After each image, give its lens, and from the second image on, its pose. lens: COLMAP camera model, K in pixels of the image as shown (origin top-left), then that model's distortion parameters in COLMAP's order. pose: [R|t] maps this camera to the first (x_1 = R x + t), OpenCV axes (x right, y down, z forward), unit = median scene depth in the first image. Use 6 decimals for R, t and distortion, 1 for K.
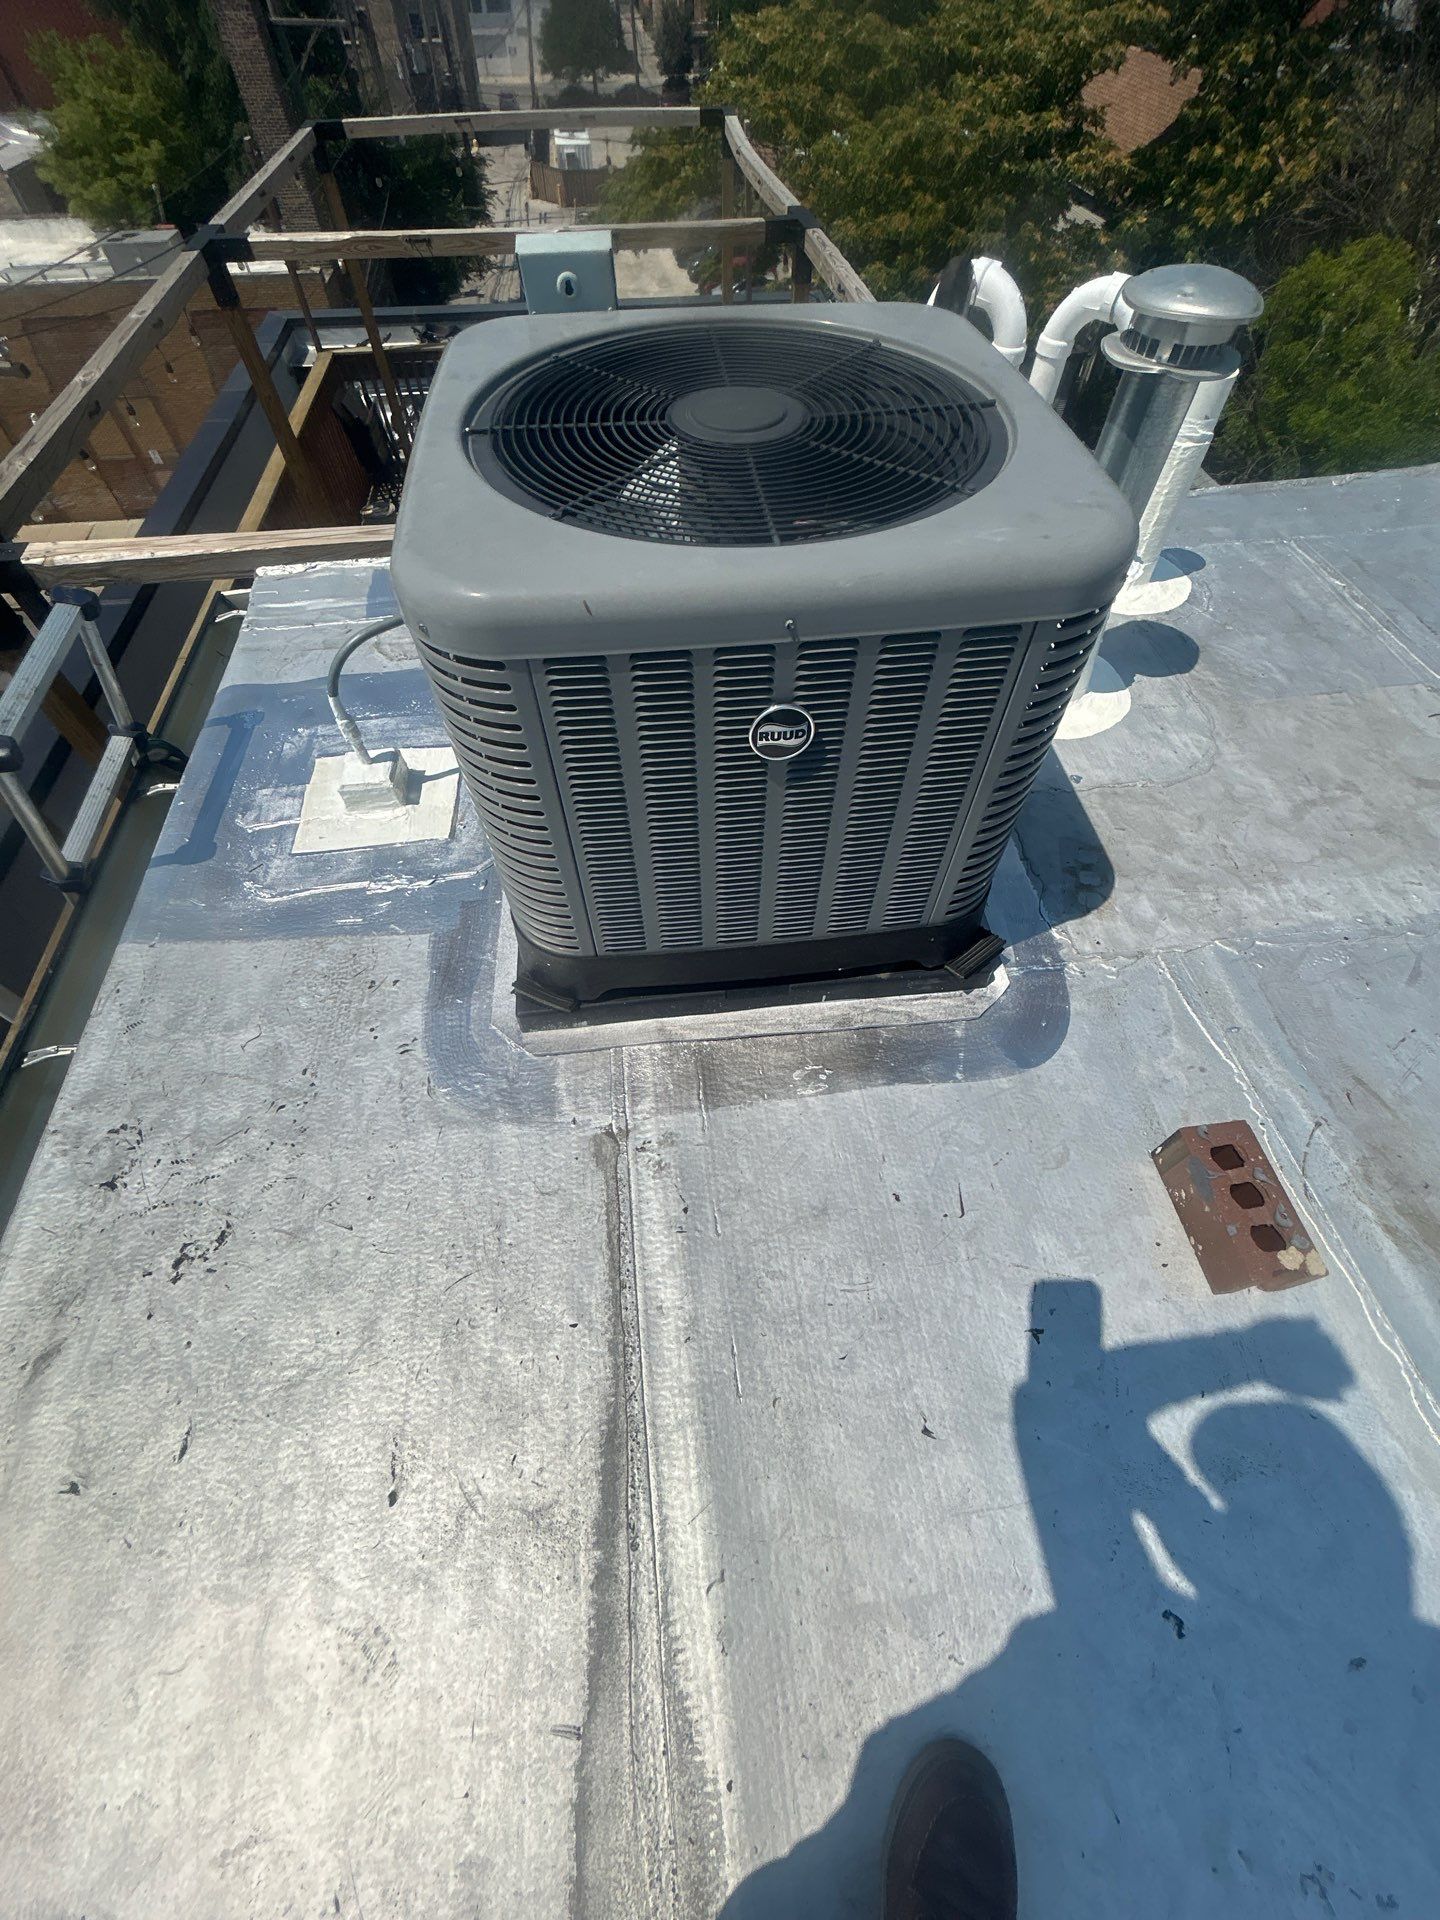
lens RADIAL K [[772.3, 0, 720.0], [0, 772.3, 960.0], [0, 0, 1]] dist [-0.002614, -0.000307]
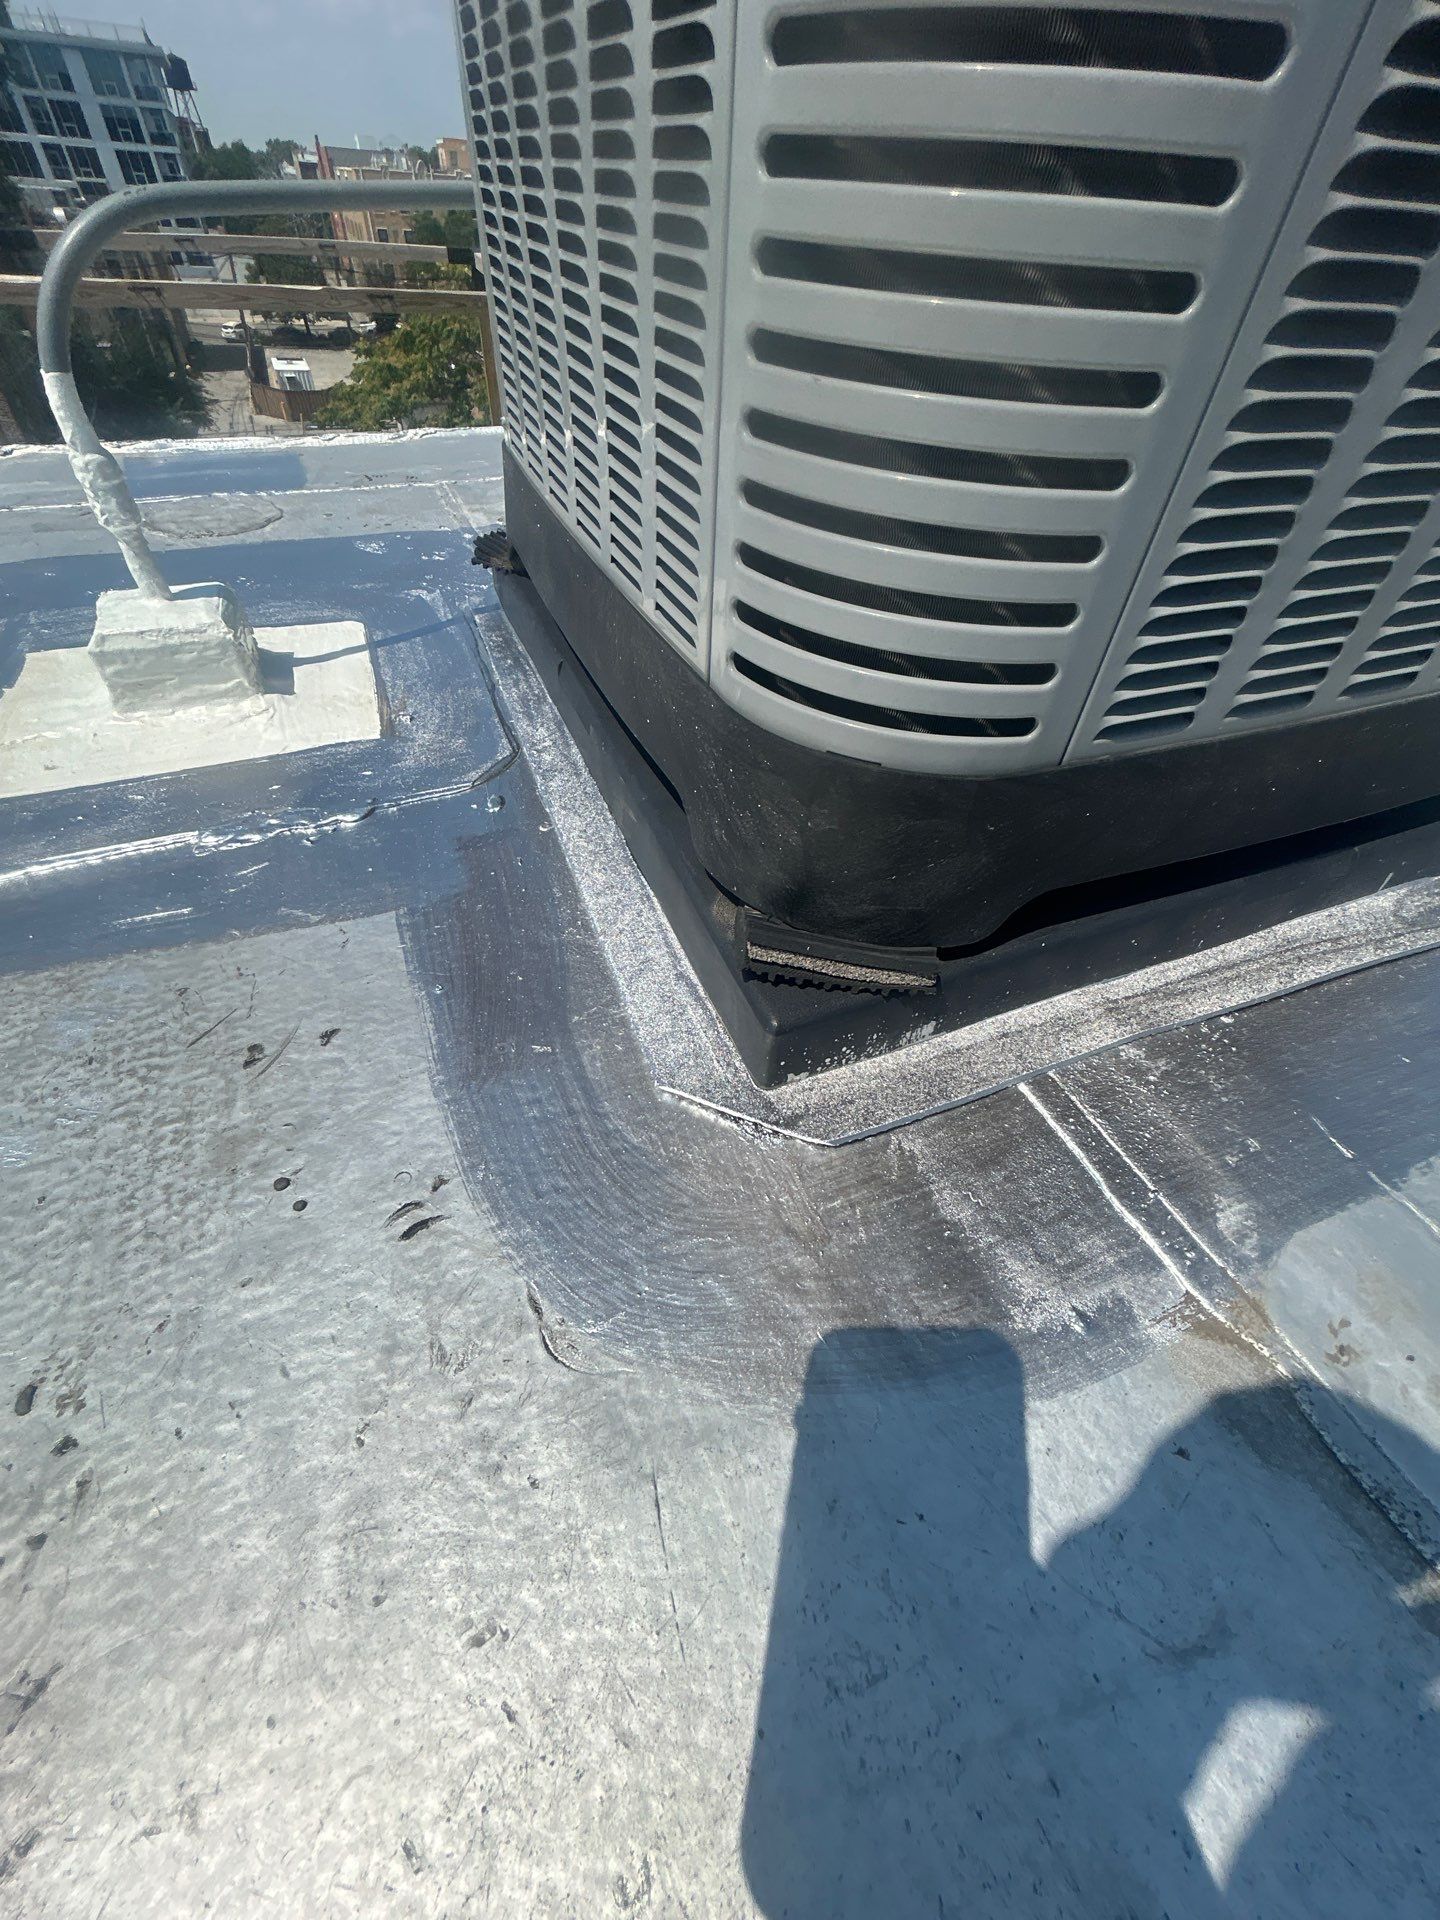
lens RADIAL K [[776.5, 0, 720.0], [0, 776.5, 960.0], [0, 0, 1]] dist [0.000719, 0.000389]
pose [[0.960200, -0.158297, 0.230125, -0.323907], [0.194676, 0.970093, -0.144985, 0.078504], [-0.200292, 0.184015, 0.962300, 0.621349]]
